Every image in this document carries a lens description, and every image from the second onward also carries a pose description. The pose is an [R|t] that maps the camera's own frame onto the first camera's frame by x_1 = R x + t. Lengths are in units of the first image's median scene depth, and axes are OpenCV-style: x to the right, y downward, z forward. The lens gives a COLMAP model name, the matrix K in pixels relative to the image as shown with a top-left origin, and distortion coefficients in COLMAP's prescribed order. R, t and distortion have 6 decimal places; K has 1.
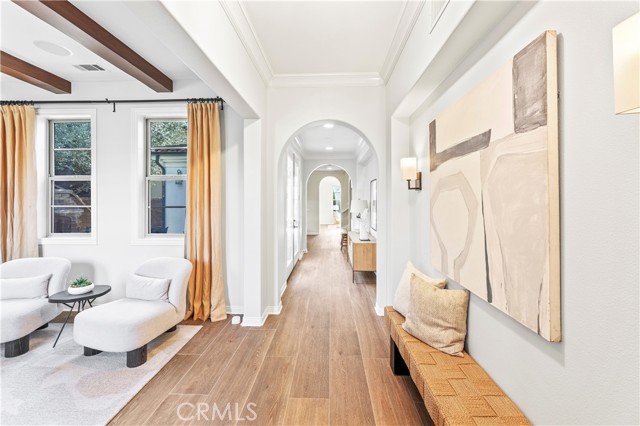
lens RADIAL K [[259.9, 0, 320.4], [0, 259.9, 199.3], [0, 0, 1]] dist [0.000213, -0.000050]
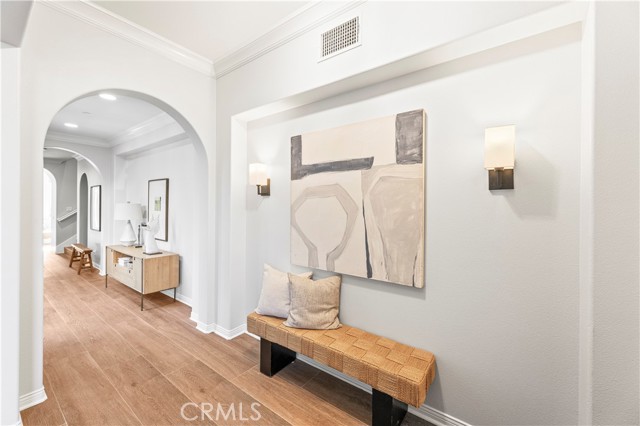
lens RADIAL K [[258.5, 0, 320.0], [0, 258.5, 206.2], [0, 0, 1]] dist [0.000599, 0.000012]
pose [[0.570639, 0.007995, 0.821162, -0.573370], [-0.015138, 0.999885, 0.000785, 0.005127], [-0.821061, -0.012879, 0.570695, 0.355561]]
